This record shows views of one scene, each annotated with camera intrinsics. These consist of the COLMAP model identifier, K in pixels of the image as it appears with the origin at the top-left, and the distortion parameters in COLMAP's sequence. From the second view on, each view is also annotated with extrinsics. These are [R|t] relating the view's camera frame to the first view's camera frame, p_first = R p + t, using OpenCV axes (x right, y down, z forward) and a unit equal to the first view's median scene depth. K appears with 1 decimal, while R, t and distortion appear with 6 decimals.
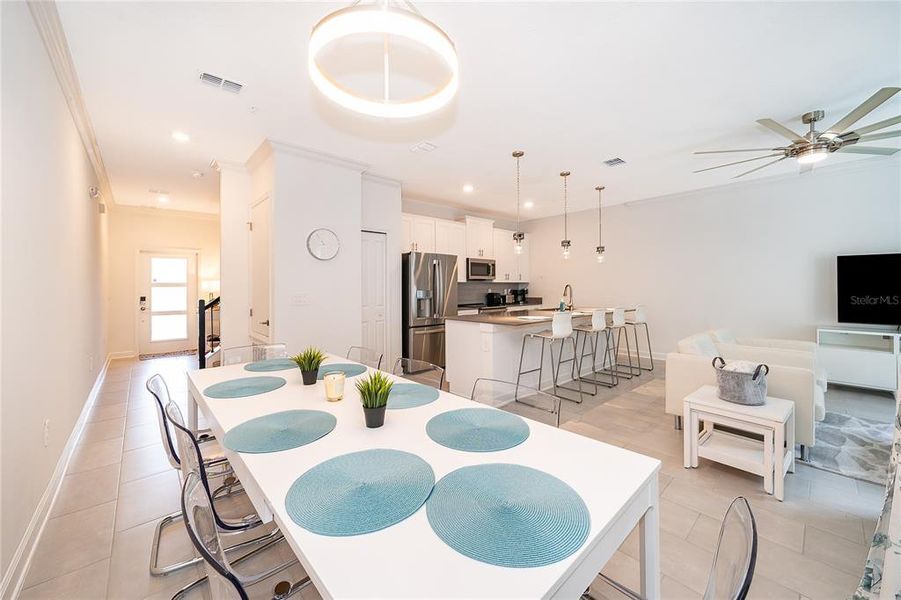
lens RADIAL K [[335.6, 0, 445.9], [0, 335.6, 281.1], [0, 0, 1]] dist [0.009875, -0.000261]
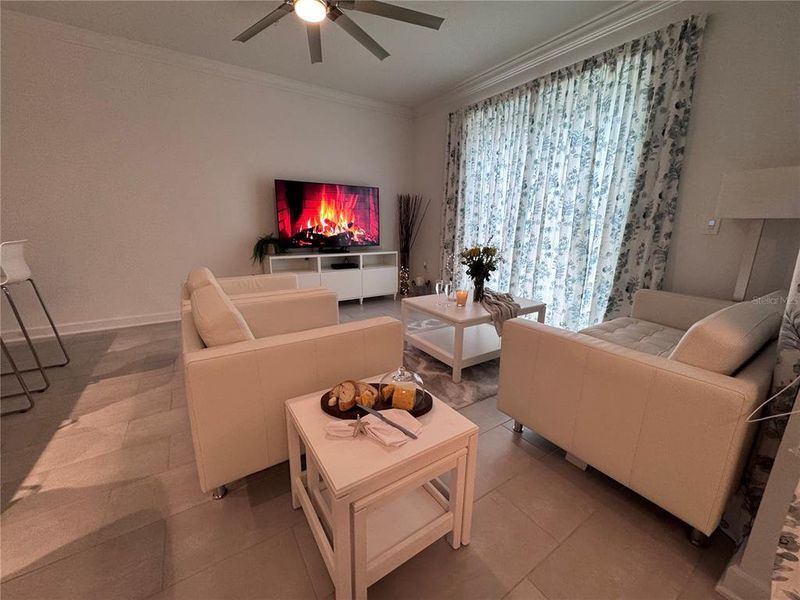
lens RADIAL K [[314.3, 0, 397.4], [0, 314.3, 302.8], [0, 0, 1]] dist [-0.003214, -0.000748]
pose [[0.147212, -0.236672, 0.960372, 0.175094], [-0.026907, 0.969633, 0.243078, 0.026243], [-0.988739, -0.061625, 0.136374, 0.318256]]
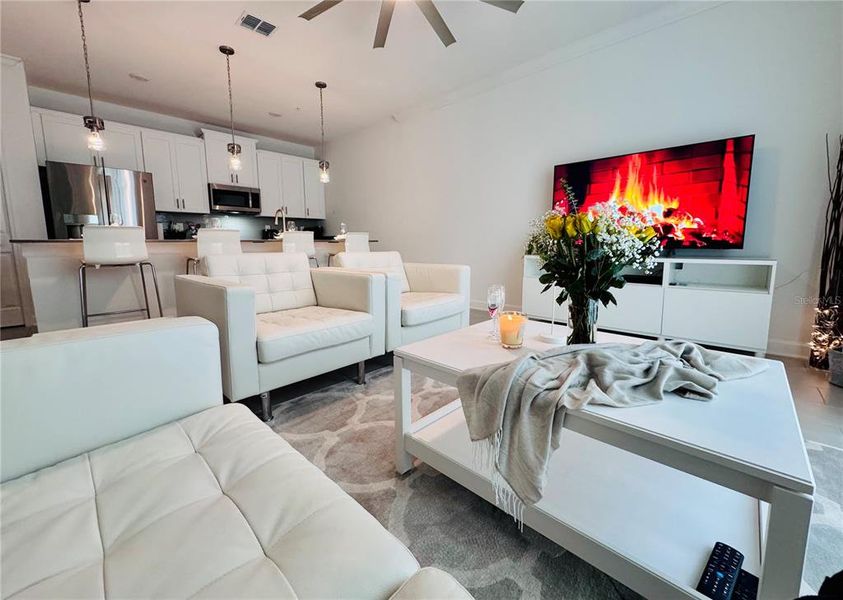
lens RADIAL K [[332.5, 0, 425.0], [0, 332.5, 284.6], [0, 0, 1]] dist [0.004194, 0.000053]
pose [[0.995609, -0.015554, 0.092309, 0.513945], [0.002309, 0.989880, 0.141886, 0.062324], [-0.093582, -0.141050, 0.985570, 0.110418]]
